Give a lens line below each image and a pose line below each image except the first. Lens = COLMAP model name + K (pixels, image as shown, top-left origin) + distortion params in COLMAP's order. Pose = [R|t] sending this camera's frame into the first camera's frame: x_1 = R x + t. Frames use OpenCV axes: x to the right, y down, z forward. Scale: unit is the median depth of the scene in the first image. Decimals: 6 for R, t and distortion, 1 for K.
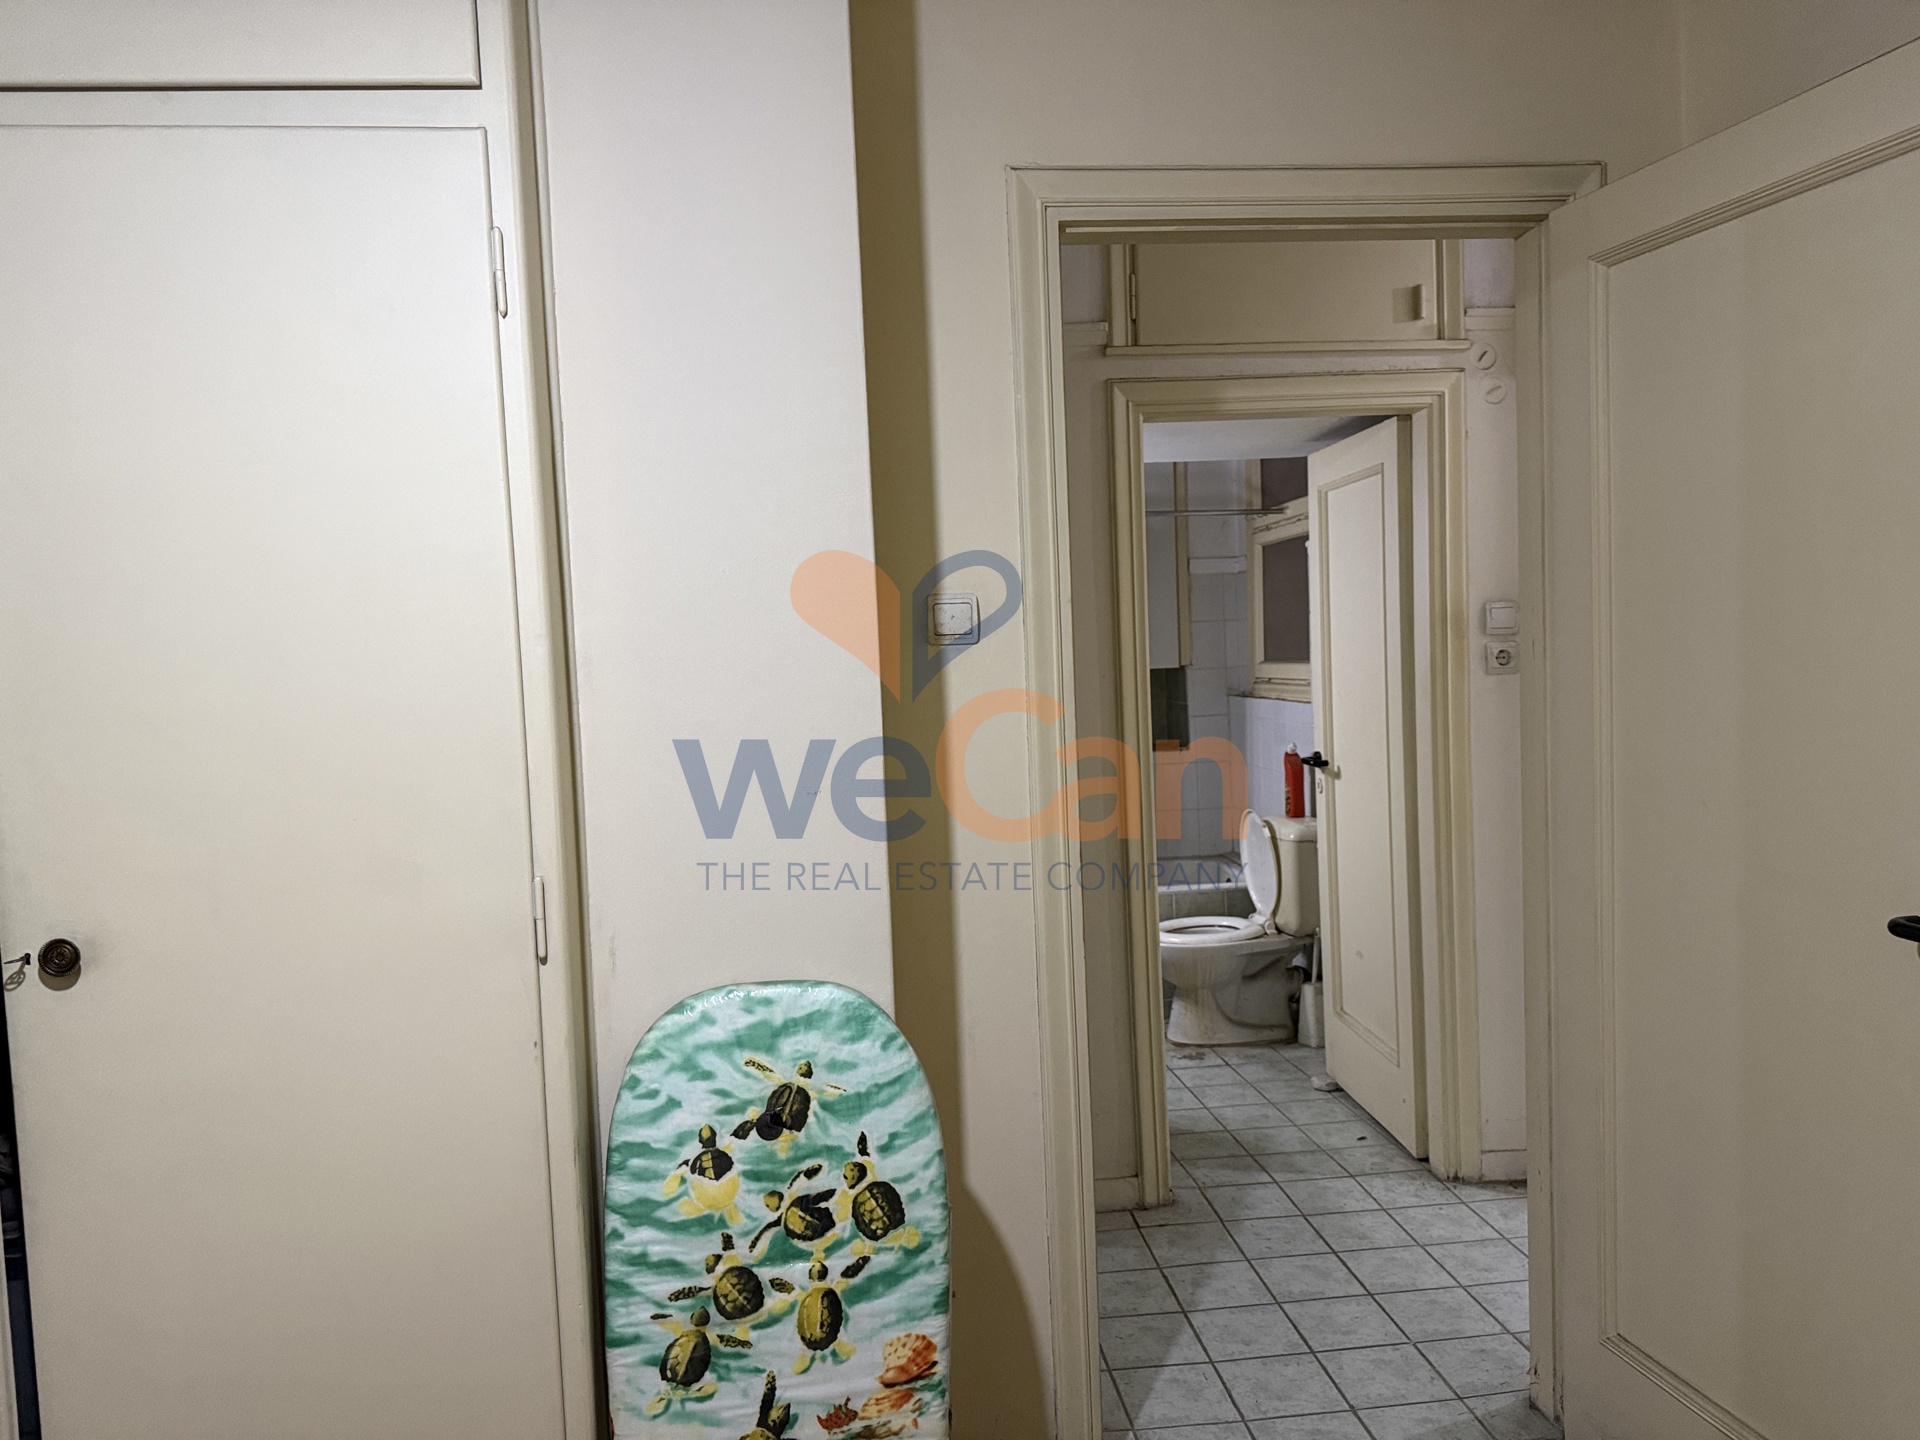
lens RADIAL K [[1336.3, 0, 960.0], [0, 1336.3, 720.0], [0, 0, 1]] dist [-0.001855, -0.022196]
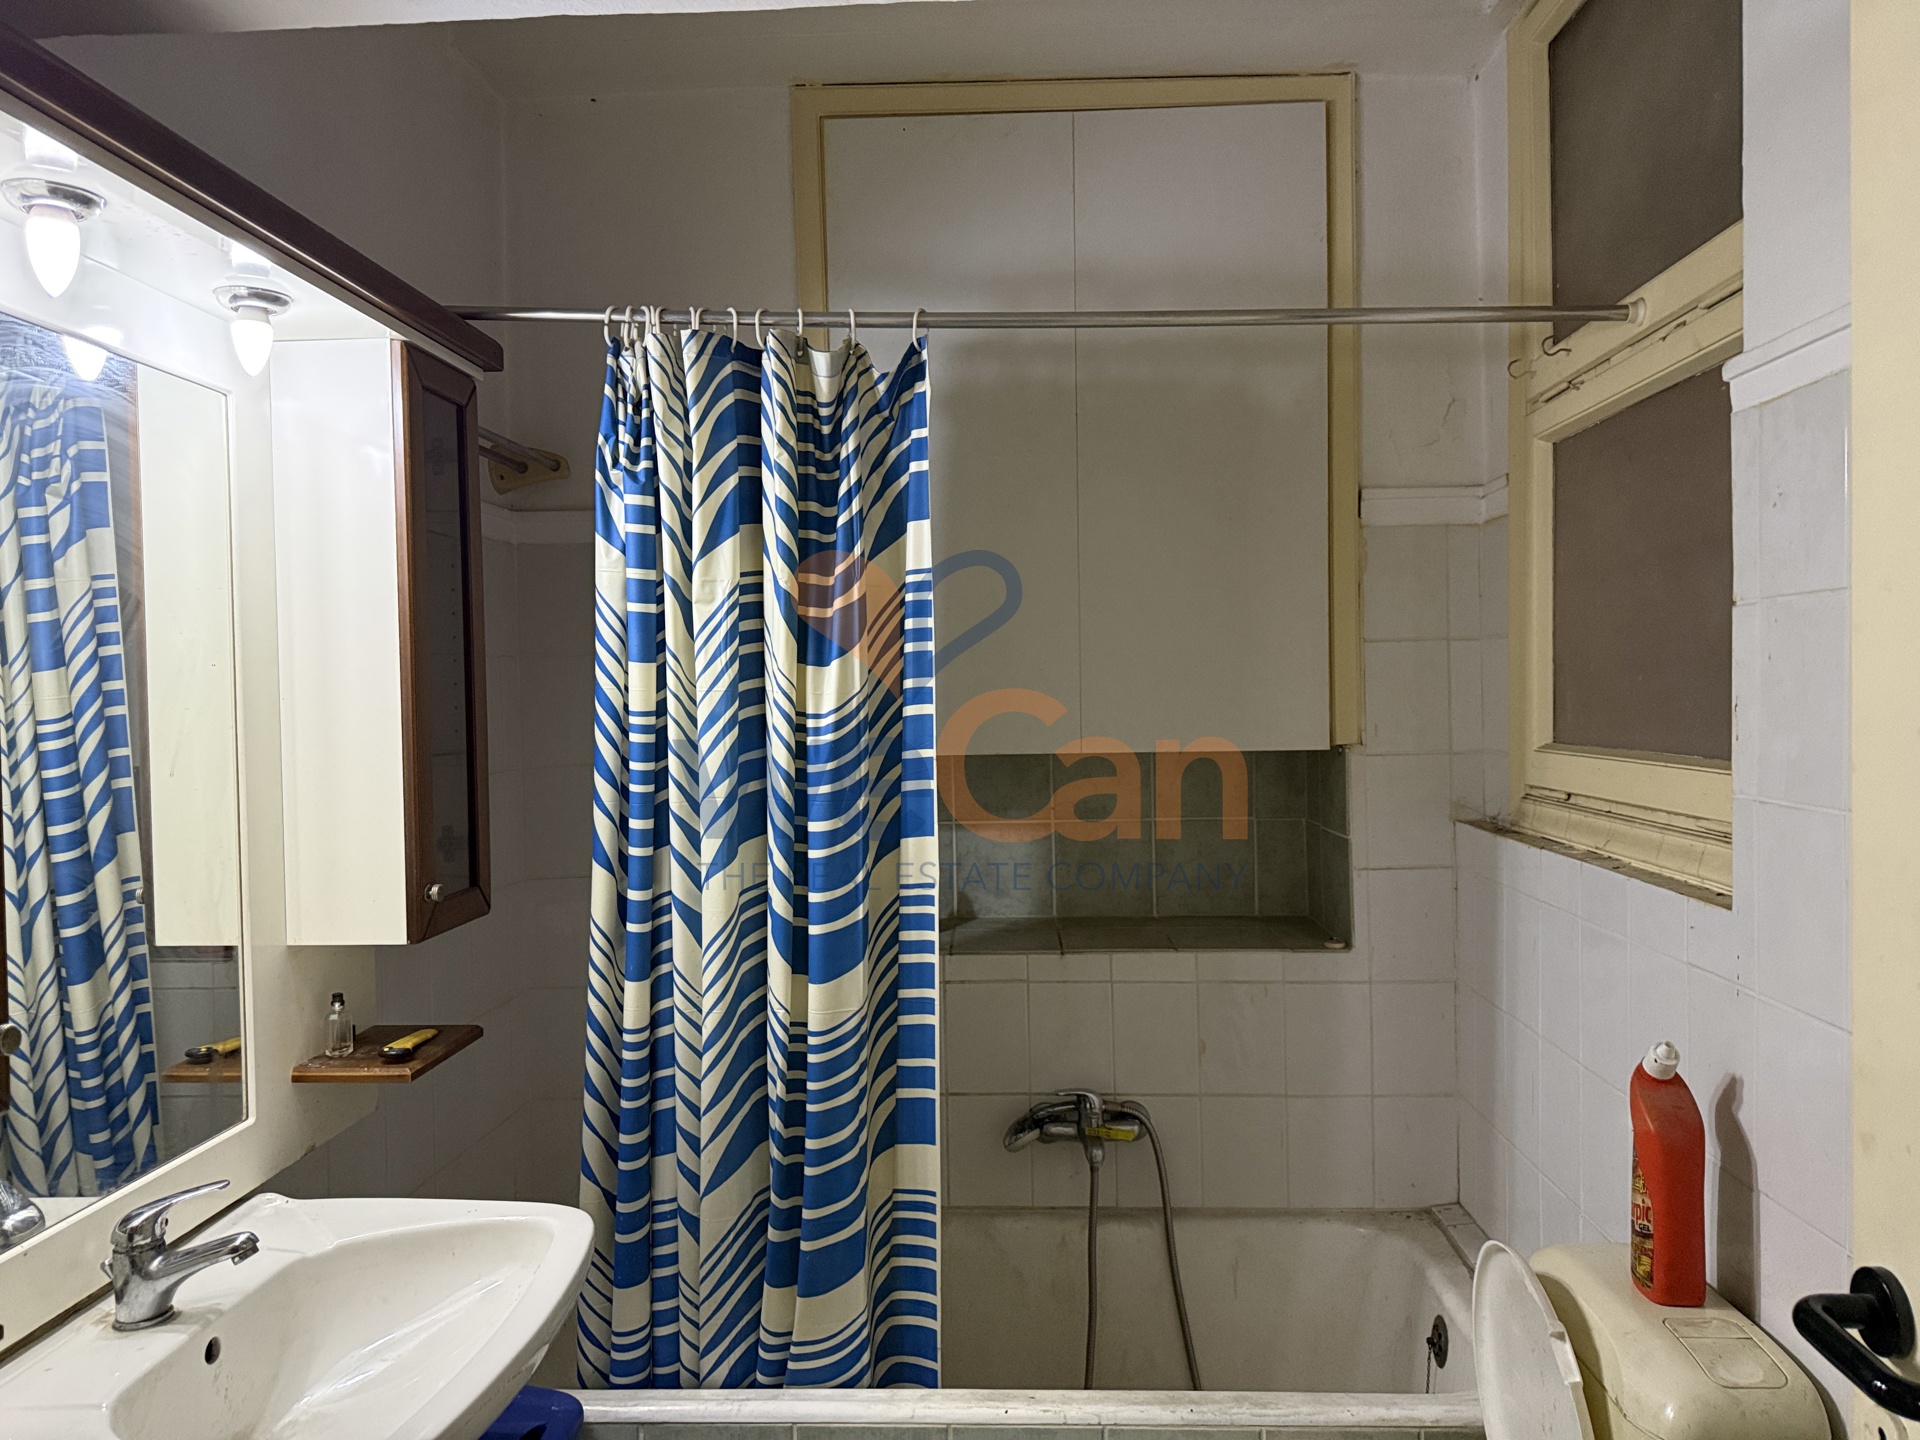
lens RADIAL K [[1336.3, 0, 960.0], [0, 1336.3, 720.0], [0, 0, 1]] dist [-0.001855, -0.022196]
pose [[0.984613, 0.026535, -0.172720, 0.128908], [-0.031292, 0.999201, -0.024875, -0.036136], [0.171922, 0.029897, 0.984657, 0.605636]]
